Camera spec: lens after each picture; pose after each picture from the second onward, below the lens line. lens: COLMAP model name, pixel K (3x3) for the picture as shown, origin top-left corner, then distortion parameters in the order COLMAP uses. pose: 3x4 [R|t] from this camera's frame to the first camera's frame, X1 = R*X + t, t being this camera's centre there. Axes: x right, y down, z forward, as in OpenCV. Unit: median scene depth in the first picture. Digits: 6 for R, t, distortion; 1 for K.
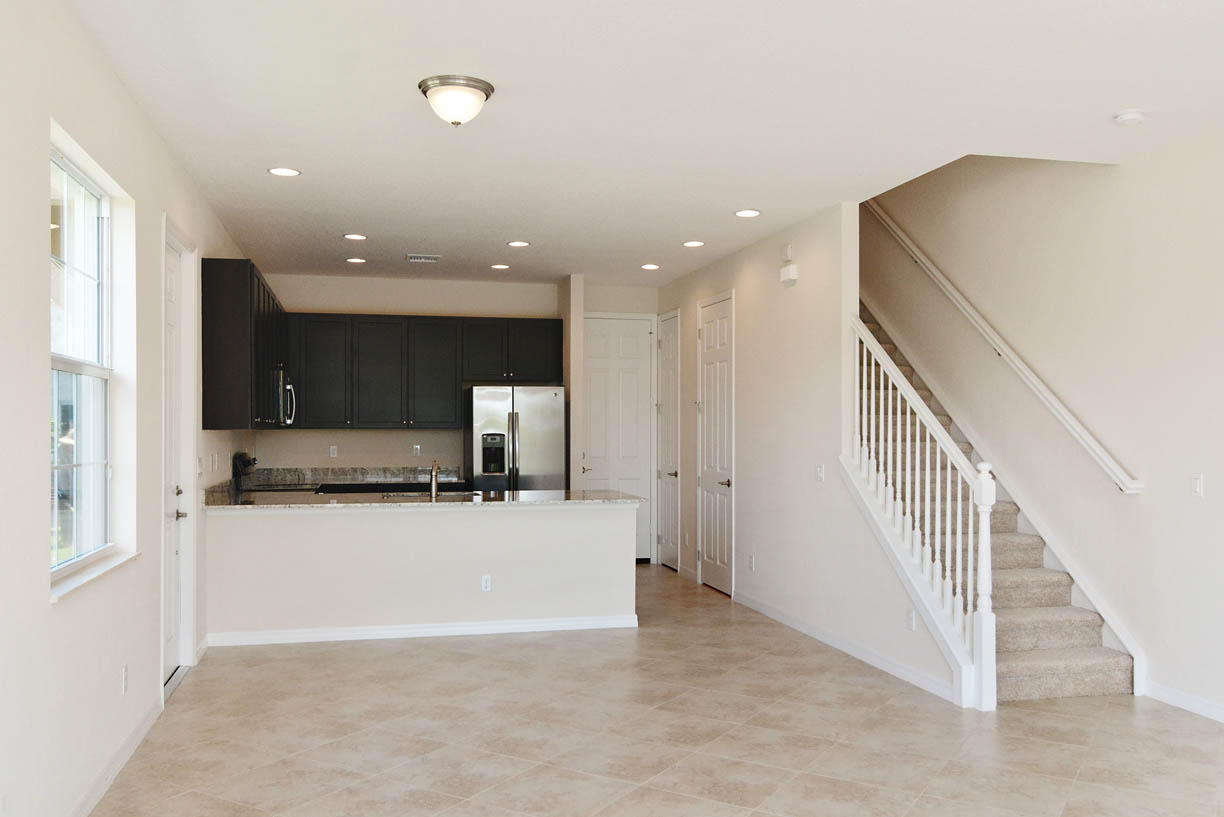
lens RADIAL K [[999.6, 0, 612.0], [0, 999.6, 408.5], [0, 0, 1]] dist [0.000207, 0.000224]
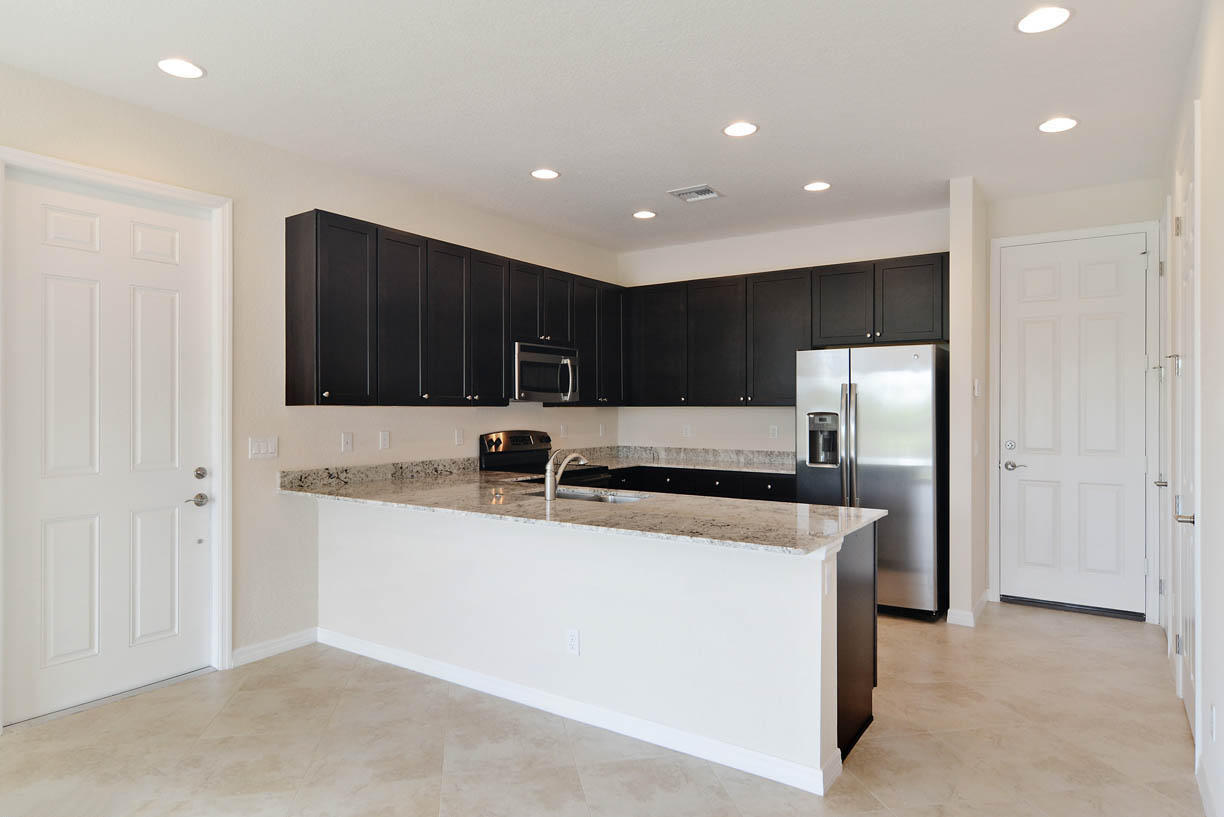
lens RADIAL K [[673.4, 0, 612.0], [0, 673.4, 408.5], [0, 0, 1]] dist [0.003231, 0.001185]
pose [[0.646362, -0.000037, -0.763031, 0.166963], [0.014014, 0.999832, 0.011824, 0.013795], [0.762902, -0.018336, 0.646254, 0.547617]]
